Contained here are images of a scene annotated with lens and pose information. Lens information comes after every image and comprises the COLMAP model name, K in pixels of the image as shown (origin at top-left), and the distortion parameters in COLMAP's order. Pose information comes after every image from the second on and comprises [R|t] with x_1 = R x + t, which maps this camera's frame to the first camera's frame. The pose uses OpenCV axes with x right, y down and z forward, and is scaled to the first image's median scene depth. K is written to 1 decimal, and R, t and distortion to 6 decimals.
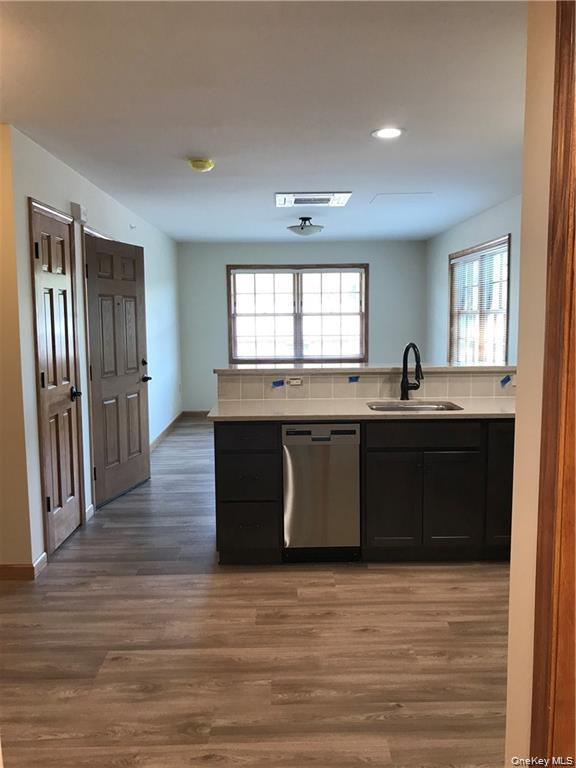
lens RADIAL K [[628.8, 0, 281.0], [0, 628.8, 385.7], [0, 0, 1]] dist [0.005445, -0.022329]
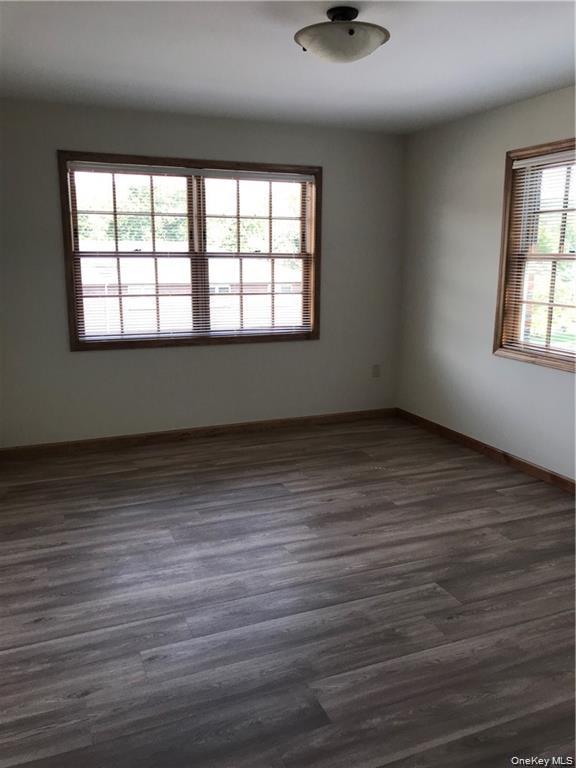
lens RADIAL K [[628.8, 0, 289.7], [0, 628.8, 384.7], [0, 0, 1]] dist [0.005445, -0.022329]
pose [[0.925734, -0.059202, 0.373513, -0.112970], [0.023998, 0.994876, 0.098211, -0.054001], [-0.377413, -0.081953, 0.922411, 0.466365]]
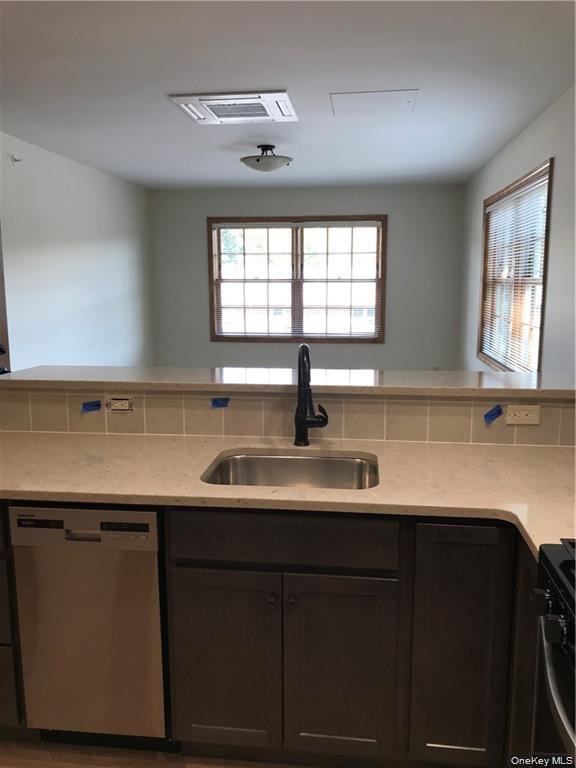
lens RADIAL K [[628.8, 0, 294.4], [0, 628.8, 381.8], [0, 0, 1]] dist [0.005445, -0.022329]
pose [[0.993618, 0.026008, -0.109754, 0.116058], [-0.020224, 0.998364, 0.053488, -0.028948], [0.110966, -0.050927, 0.992519, 0.211217]]
